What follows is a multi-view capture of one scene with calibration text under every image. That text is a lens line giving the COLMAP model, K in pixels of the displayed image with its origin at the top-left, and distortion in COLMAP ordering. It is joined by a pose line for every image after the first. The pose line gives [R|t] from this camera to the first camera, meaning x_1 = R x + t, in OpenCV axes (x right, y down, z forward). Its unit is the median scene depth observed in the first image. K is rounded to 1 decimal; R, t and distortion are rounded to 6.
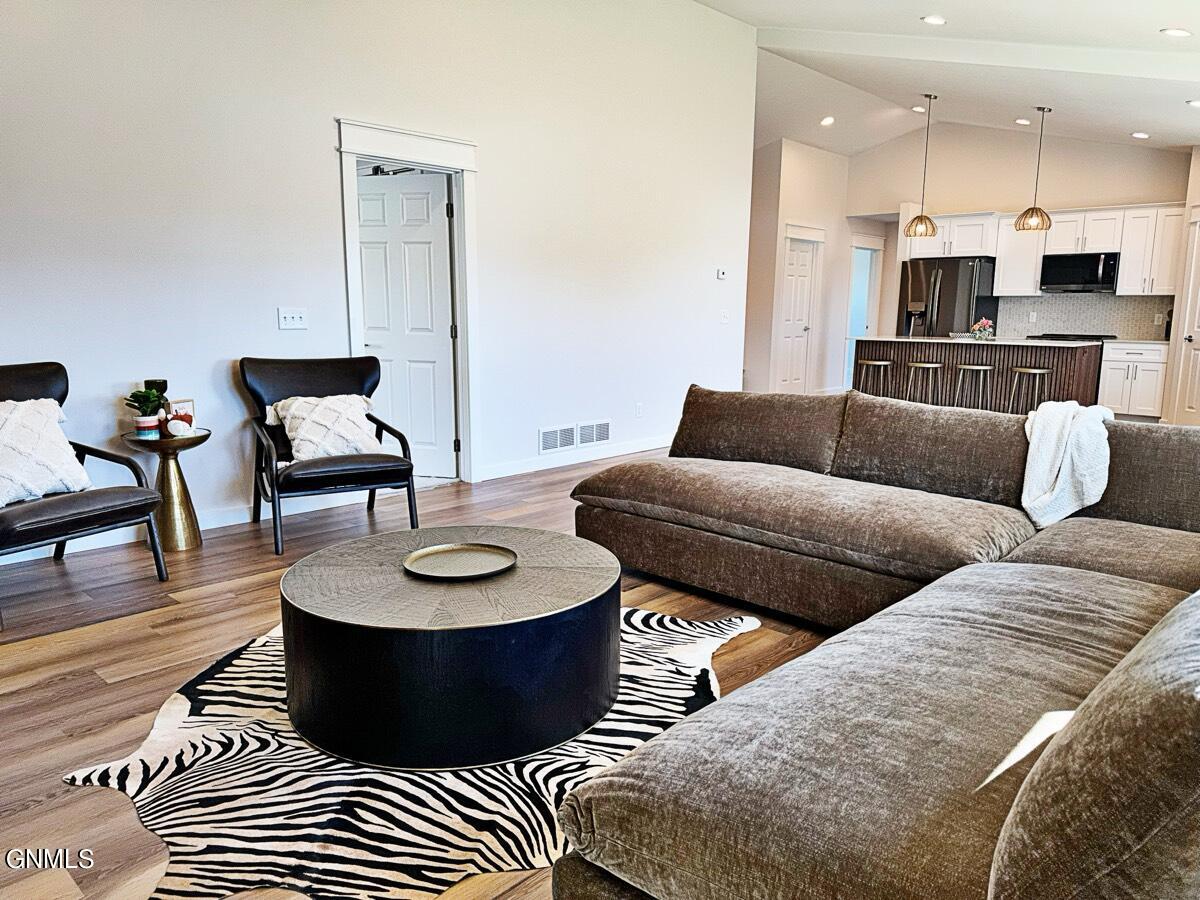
lens RADIAL K [[862.3, 0, 607.4], [0, 862.3, 449.1], [0, 0, 1]] dist [0.068481, -0.071504]
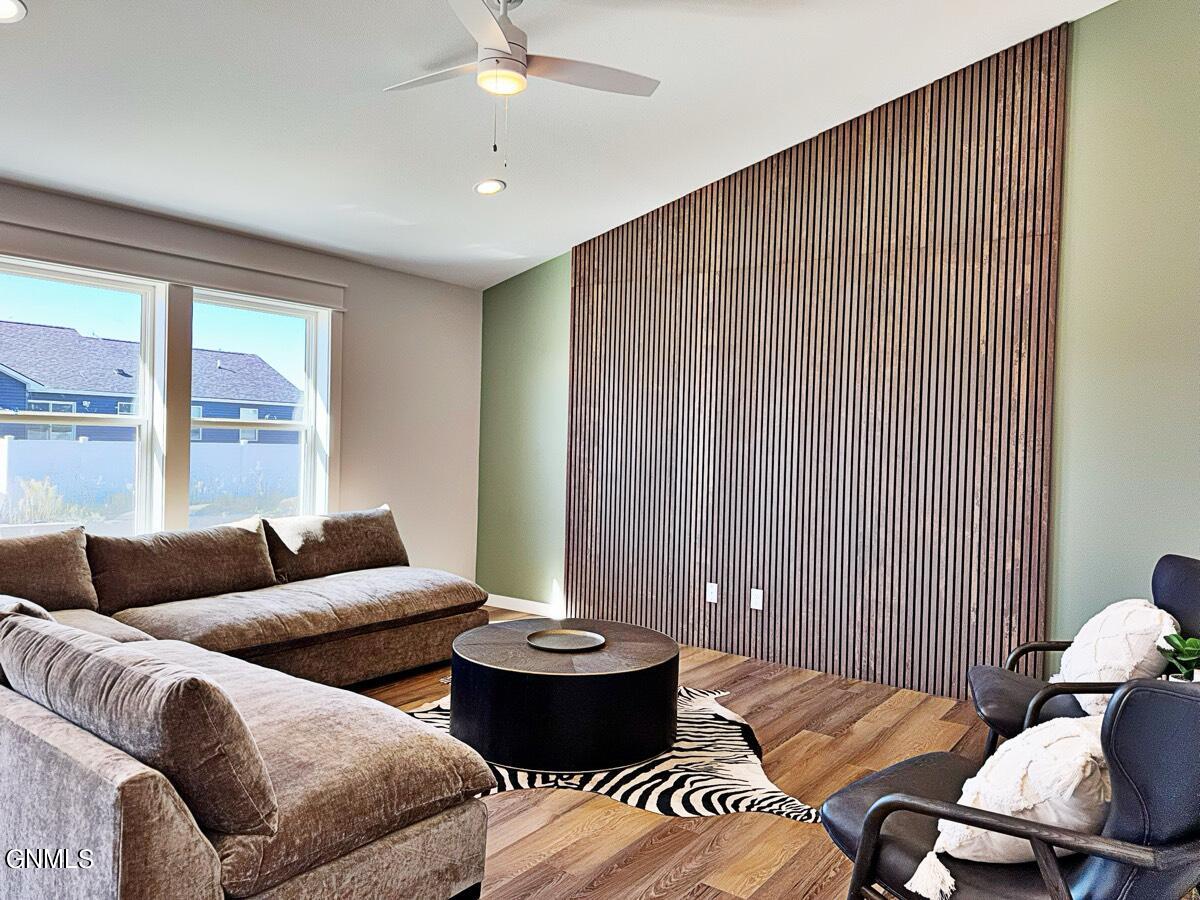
lens RADIAL K [[841.8, 0, 600.0], [0, 841.8, 450.0], [0, 0, 1]] dist [0.067806, -0.075447]
pose [[-0.993691, -0.038212, -0.105441, -0.018346], [-0.056090, 0.983466, 0.172187, -0.122370], [0.097118, 0.177015, -0.979405, 0.665250]]
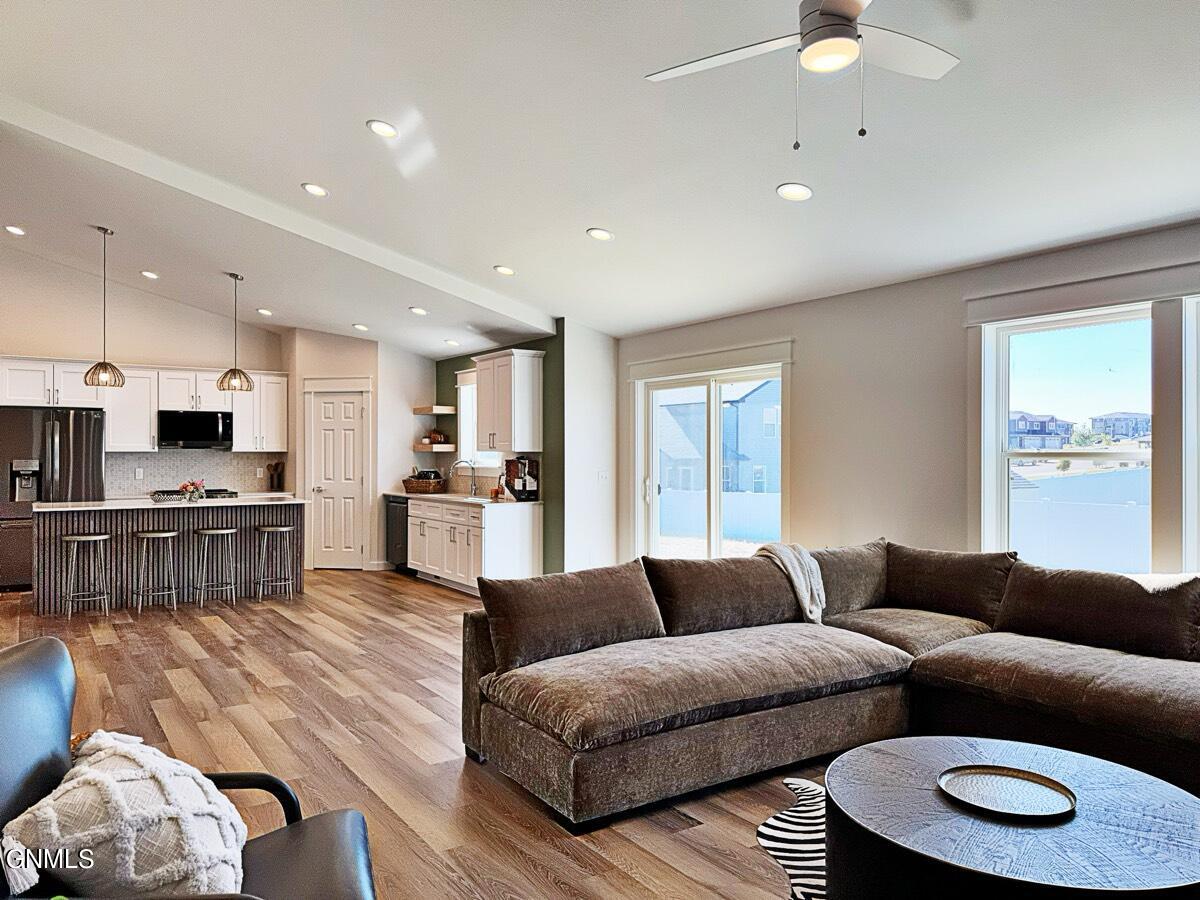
lens RADIAL K [[844.0, 0, 623.5], [0, 844.0, 449.1], [0, 0, 1]] dist [0.039229, -0.068391]
pose [[0.219174, -0.006815, 0.975662, -0.320271], [0.159170, 0.986829, -0.028863, -0.074574], [-0.962615, 0.161622, 0.217372, 0.324379]]
